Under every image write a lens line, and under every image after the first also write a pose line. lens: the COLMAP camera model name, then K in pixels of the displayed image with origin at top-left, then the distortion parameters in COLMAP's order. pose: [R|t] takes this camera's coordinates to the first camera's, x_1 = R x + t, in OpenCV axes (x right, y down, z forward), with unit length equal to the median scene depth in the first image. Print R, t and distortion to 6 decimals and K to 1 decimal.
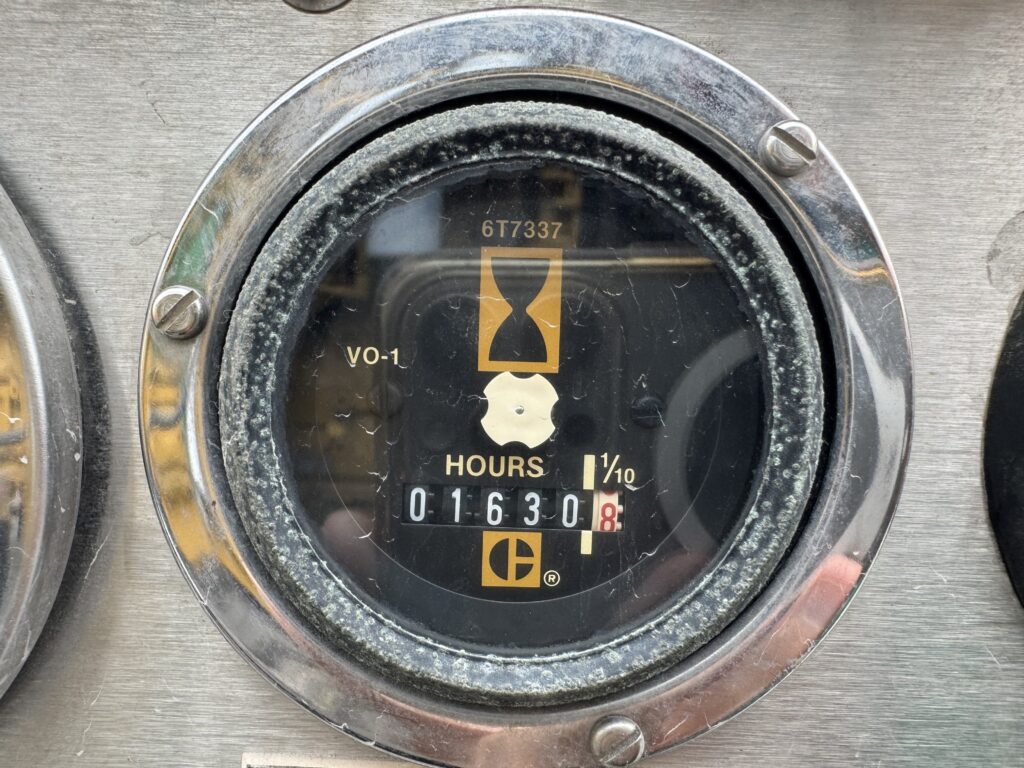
lens RADIAL K [[748.0, 0, 509.6], [0, 748.0, 382.7], [0, 0, 1]] dist [0.010242, 0.000353]
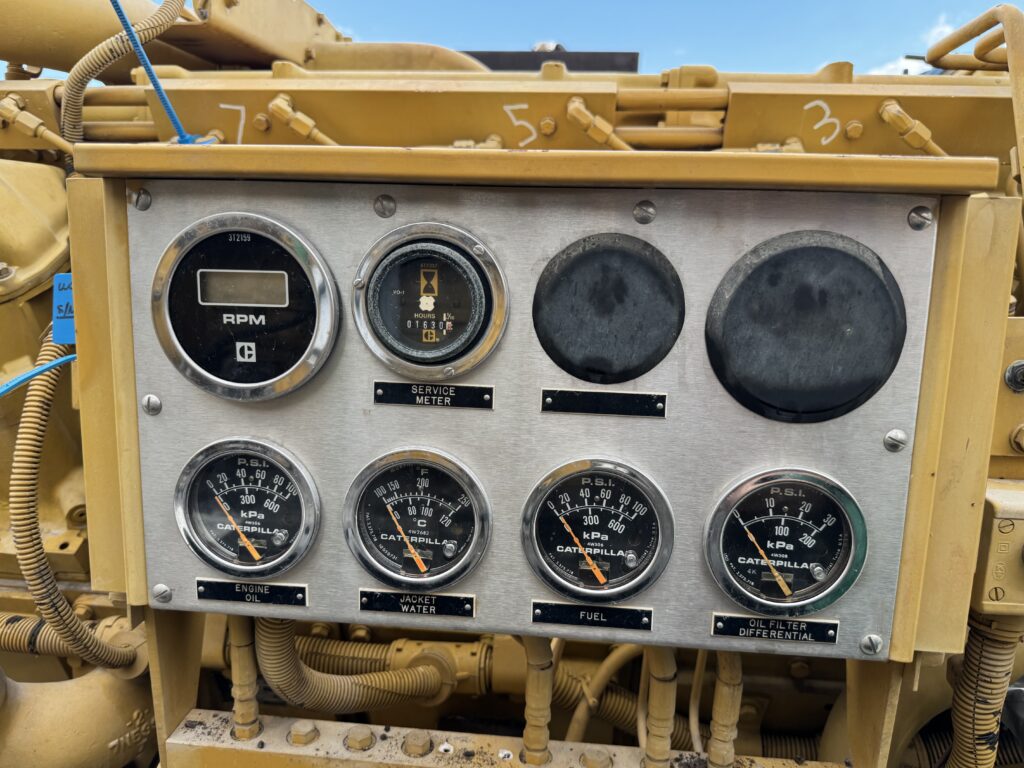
lens RADIAL K [[748.0, 0, 514.1], [0, 748.0, 384.4], [0, 0, 1]] dist [0.010242, 0.000353]
pose [[0.993751, 0.015293, -0.110564, 1.075526], [0.001893, 0.988118, 0.153686, -0.182131], [0.111601, -0.152935, 0.981914, -3.640088]]
